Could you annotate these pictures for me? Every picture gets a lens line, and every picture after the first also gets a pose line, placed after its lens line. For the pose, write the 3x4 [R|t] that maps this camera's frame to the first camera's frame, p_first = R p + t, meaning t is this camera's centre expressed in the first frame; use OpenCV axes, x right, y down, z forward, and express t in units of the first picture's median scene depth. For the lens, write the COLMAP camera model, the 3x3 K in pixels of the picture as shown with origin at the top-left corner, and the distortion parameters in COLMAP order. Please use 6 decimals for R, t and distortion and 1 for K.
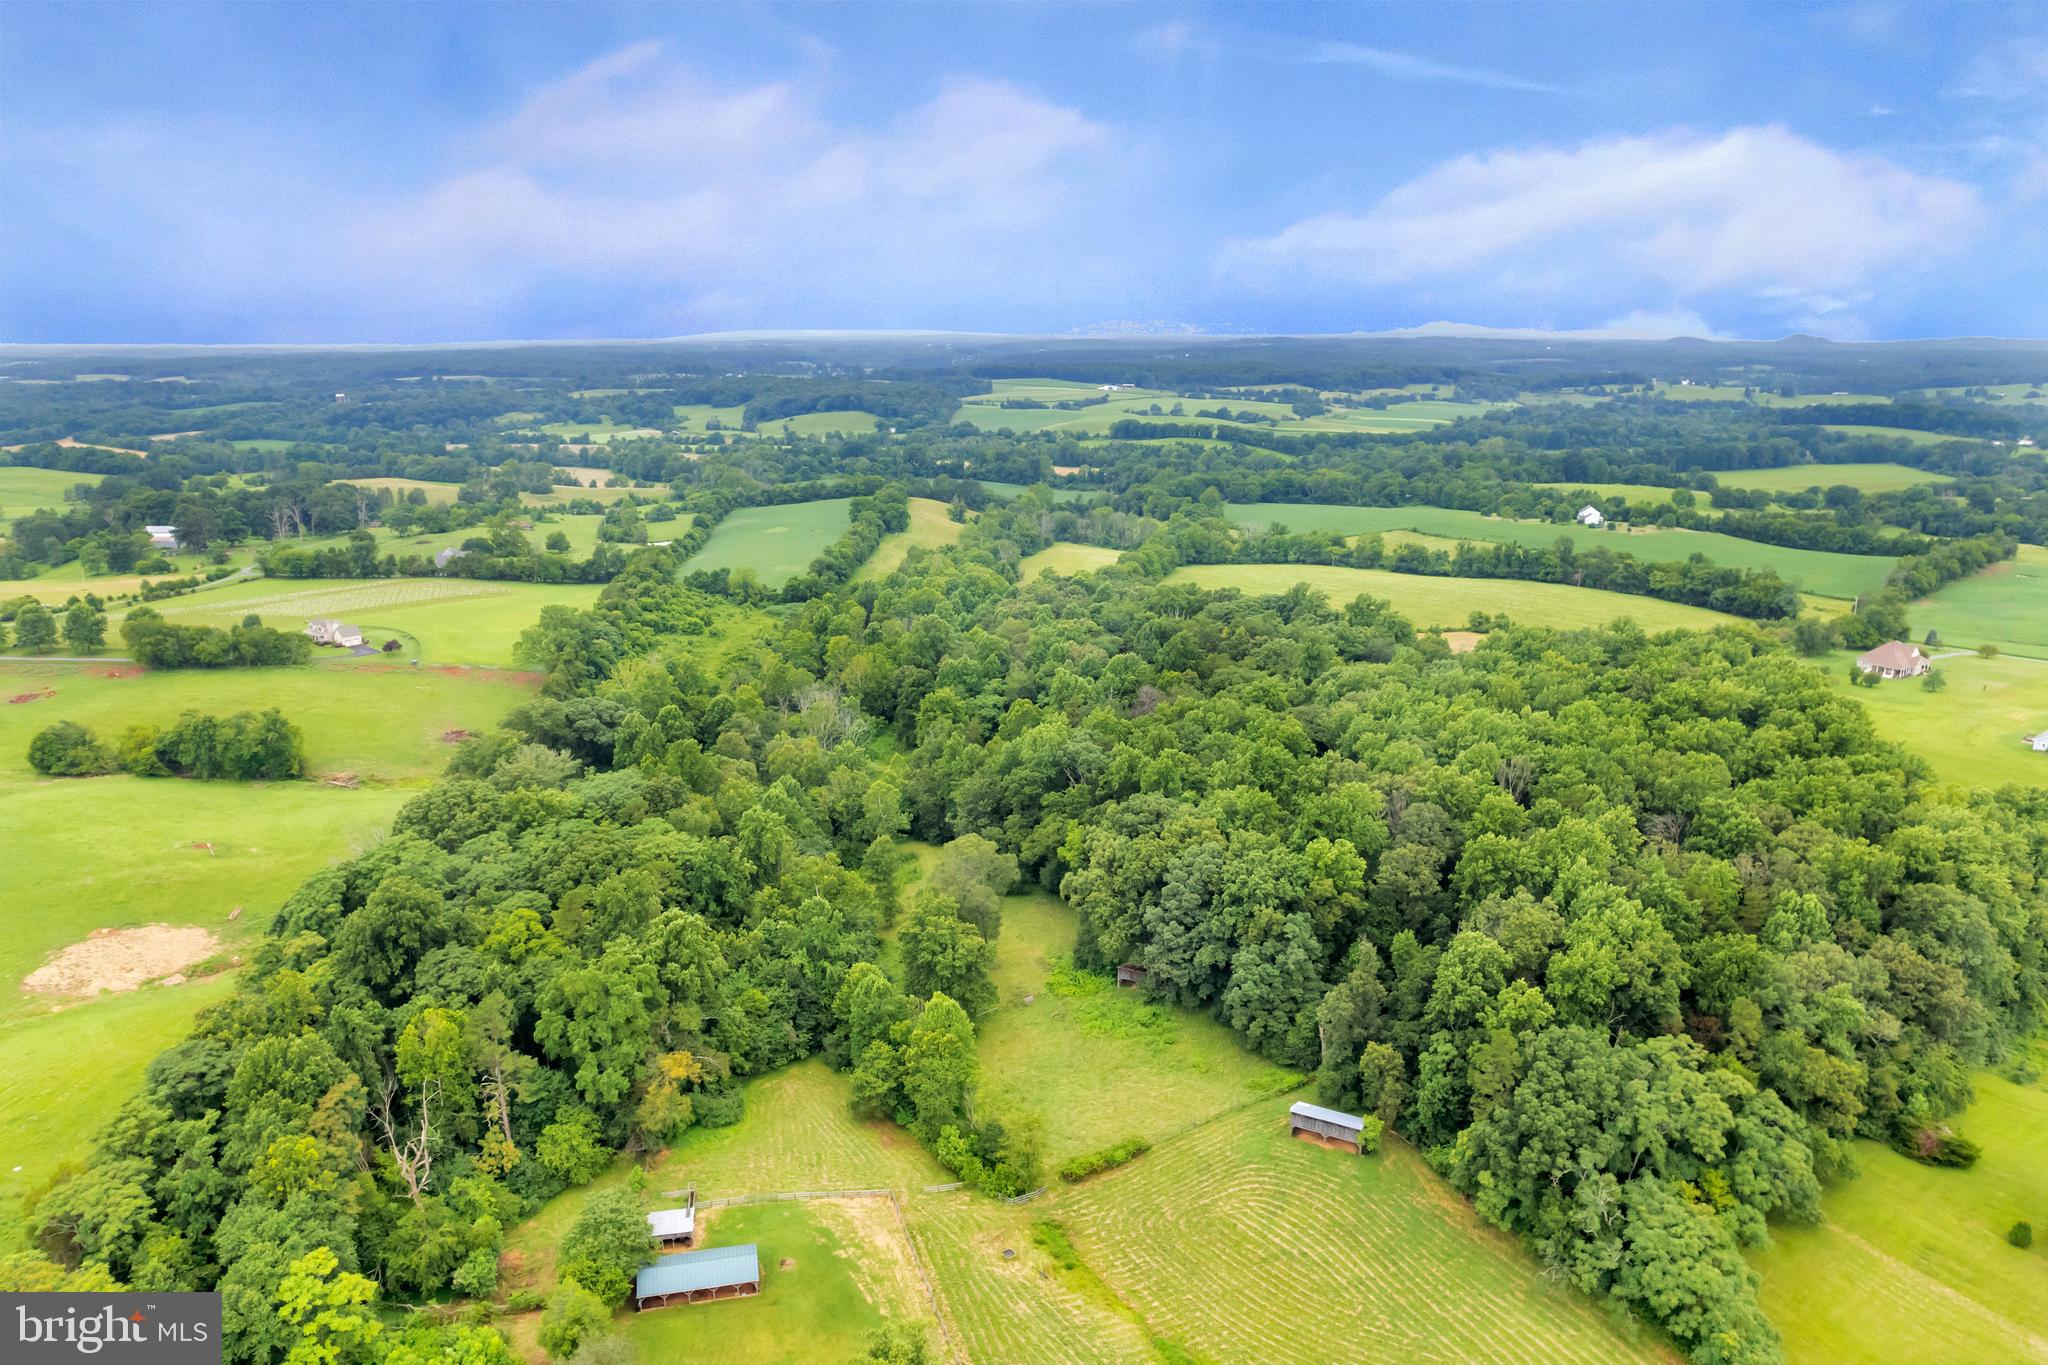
lens RADIAL K [[1330.0, 0, 1029.7], [0, 1330.0, 682.4], [0, 0, 1]] dist [-0.079351, 0.064504]
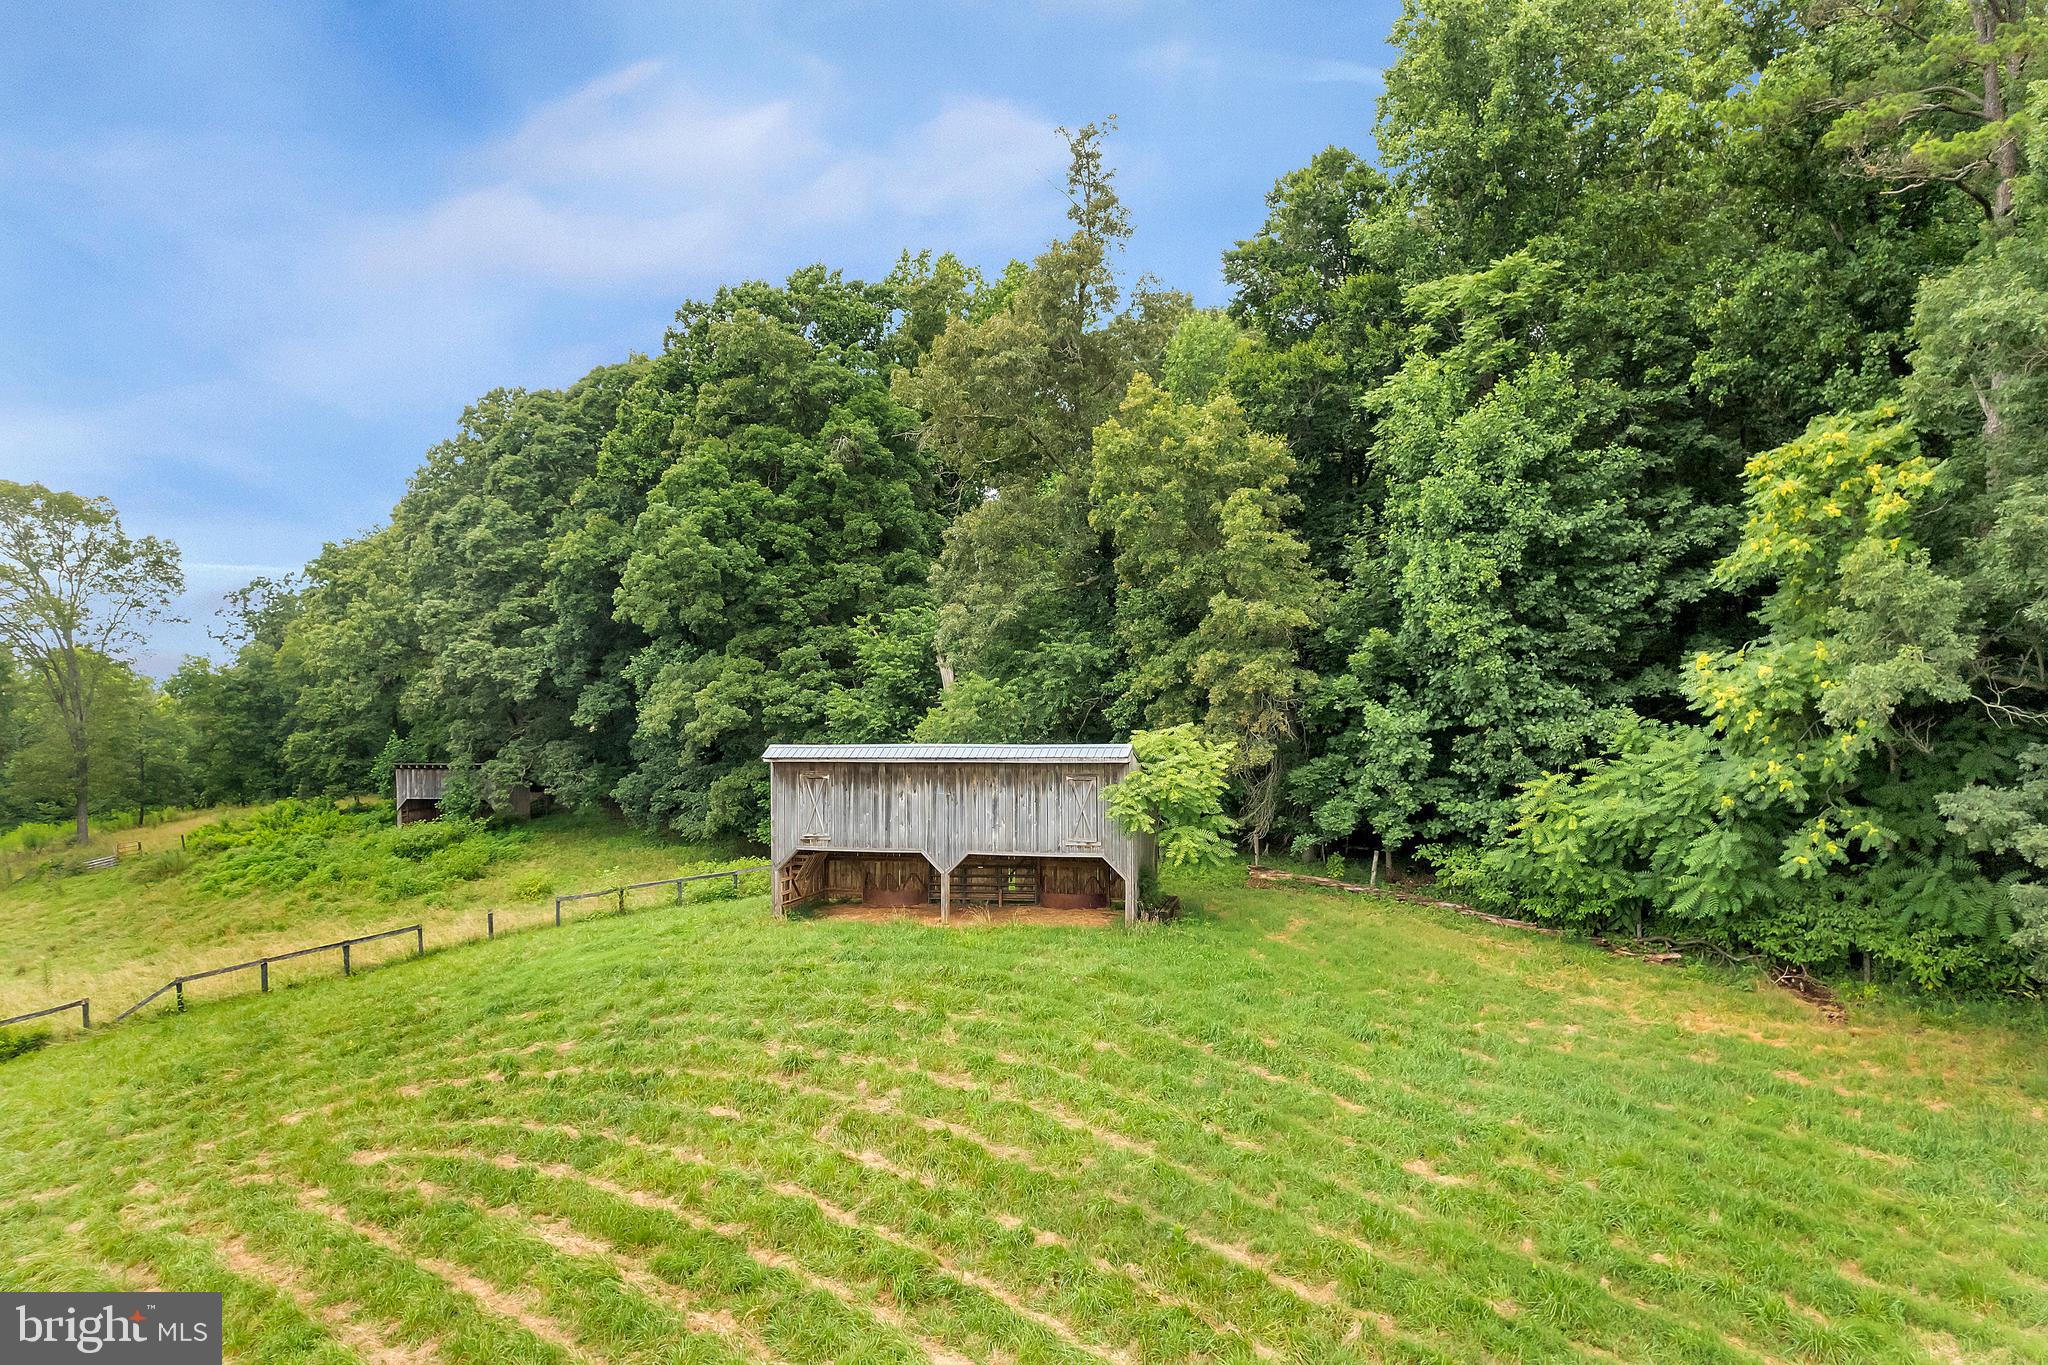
lens RADIAL K [[1301.9, 0, 1026.2], [0, 1301.9, 691.3], [0, 0, 1]] dist [-0.078931, 0.066838]
pose [[0.976369, -0.004090, 0.216072, 0.050960], [0.061466, 0.963784, -0.259504, 0.096603], [-0.207185, 0.266653, 0.941260, 0.212701]]
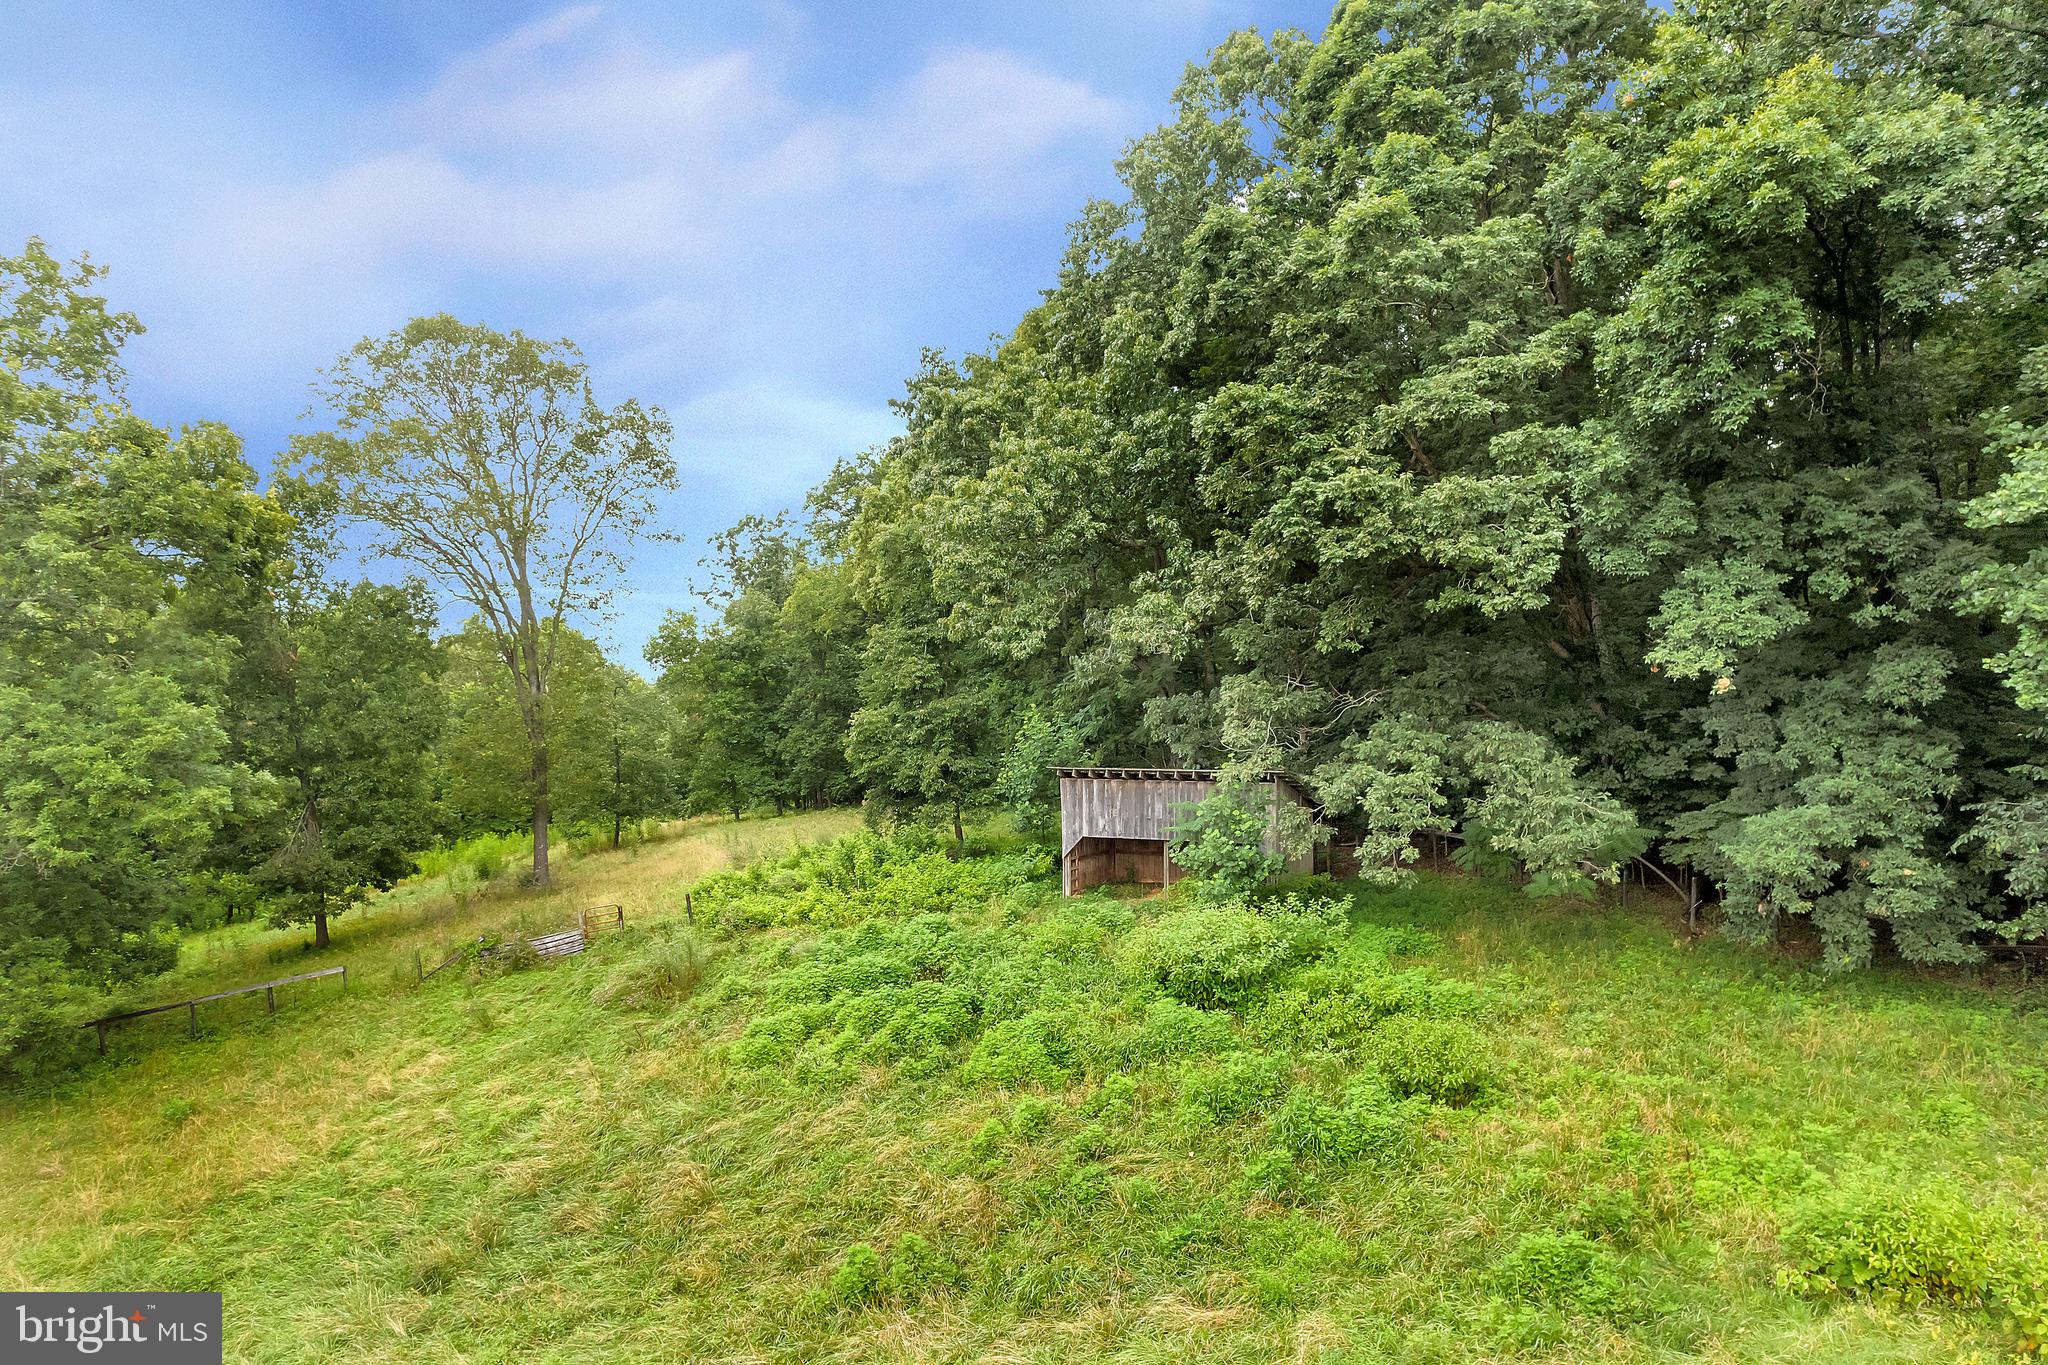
lens RADIAL K [[1301.9, 0, 1026.2], [0, 1301.9, 691.3], [0, 0, 1]] dist [-0.078931, 0.066838]
pose [[0.996932, -0.005792, -0.078054, 0.025229], [-0.015113, 0.964244, -0.264583, 0.082777], [0.076796, 0.264951, 0.961199, 0.272448]]
